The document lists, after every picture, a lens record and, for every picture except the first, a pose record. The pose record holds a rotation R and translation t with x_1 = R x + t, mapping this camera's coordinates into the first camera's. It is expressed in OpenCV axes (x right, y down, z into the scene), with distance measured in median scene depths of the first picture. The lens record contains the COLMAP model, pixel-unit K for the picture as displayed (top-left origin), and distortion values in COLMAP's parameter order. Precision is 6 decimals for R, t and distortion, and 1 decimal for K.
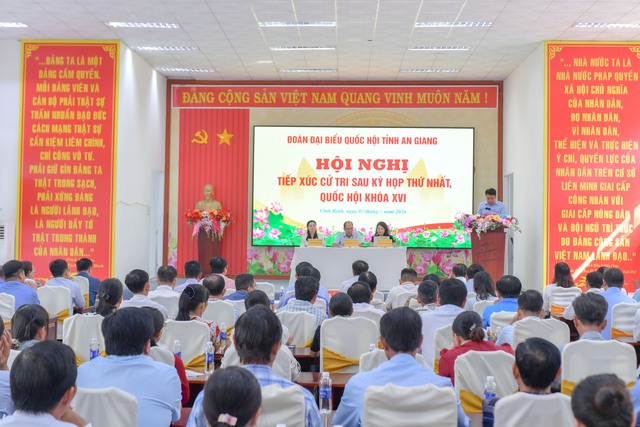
lens RADIAL K [[922.2, 0, 320.1], [0, 922.2, 213.5], [0, 0, 1]] dist [0.018298, 0.000000]
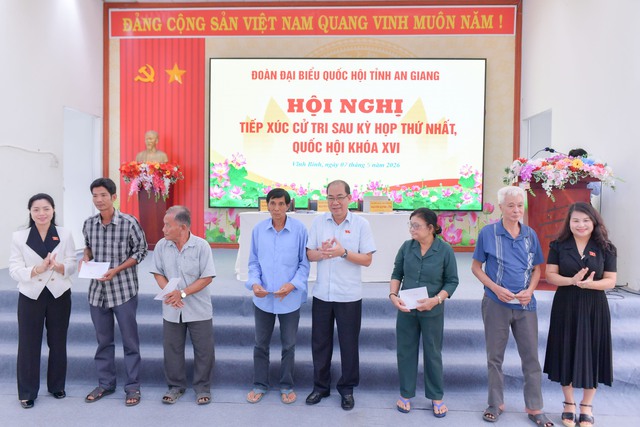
lens RADIAL K [[515.9, 0, 318.5], [0, 515.9, 213.3], [0, 0, 1]] dist [-0.039423, -0.001397]
pose [[0.999995, -0.000959, -0.002946, 0.023888], [0.001130, 0.998281, 0.058600, 0.013526], [0.002885, -0.058603, 0.998277, 0.548509]]
